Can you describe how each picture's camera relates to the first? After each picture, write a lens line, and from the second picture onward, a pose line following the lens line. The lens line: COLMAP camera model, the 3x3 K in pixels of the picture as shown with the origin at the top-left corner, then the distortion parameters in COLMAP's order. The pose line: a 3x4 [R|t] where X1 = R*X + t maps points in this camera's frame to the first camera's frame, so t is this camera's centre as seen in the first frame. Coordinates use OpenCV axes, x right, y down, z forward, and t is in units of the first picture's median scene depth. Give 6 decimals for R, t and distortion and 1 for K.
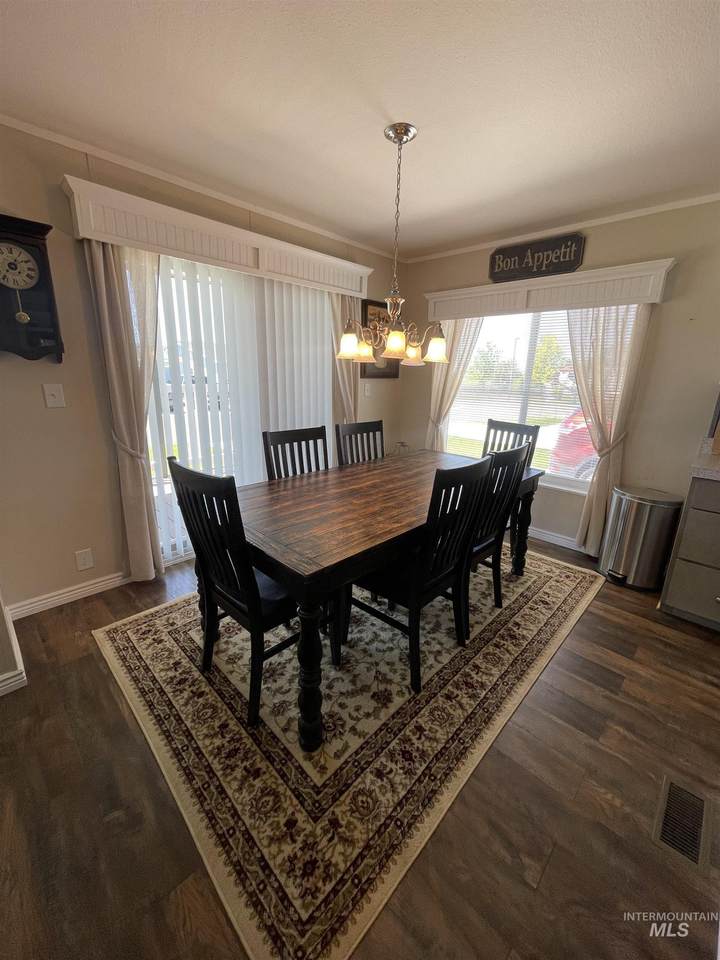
lens RADIAL K [[386.9, 0, 364.2], [0, 386.9, 475.5], [0, 0, 1]] dist [-0.003177, -0.000663]
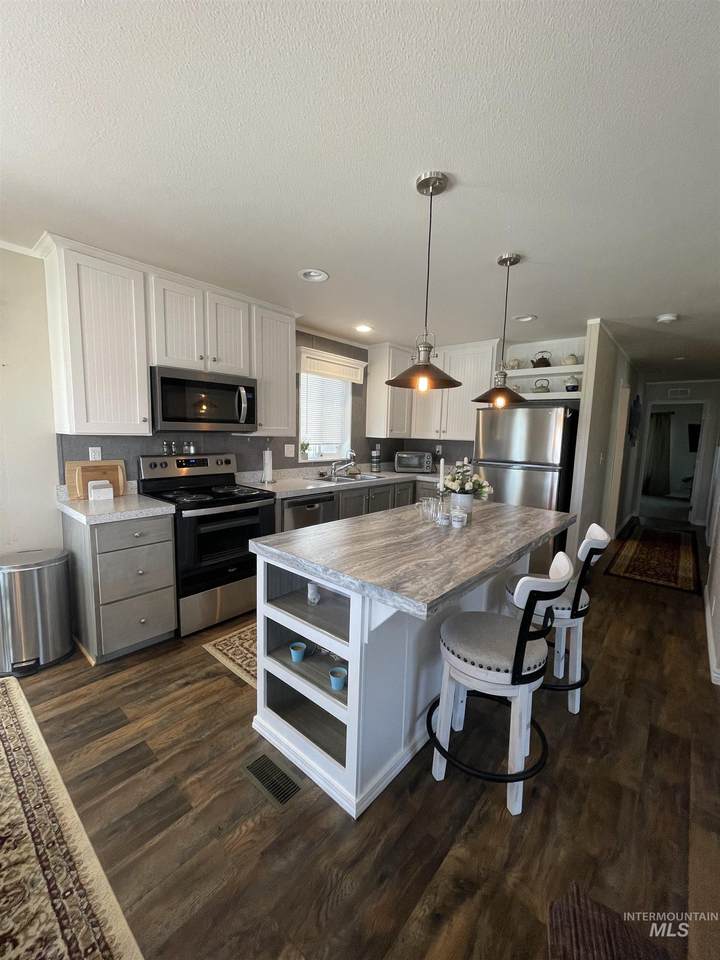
lens RADIAL K [[386.9, 0, 363.4], [0, 386.9, 478.9], [0, 0, 1]] dist [-0.003177, -0.000663]
pose [[-0.061335, -0.143509, 0.987746, -0.182472], [0.233967, 0.959970, 0.154002, -0.103662], [-0.970308, 0.240546, -0.025303, 0.324849]]
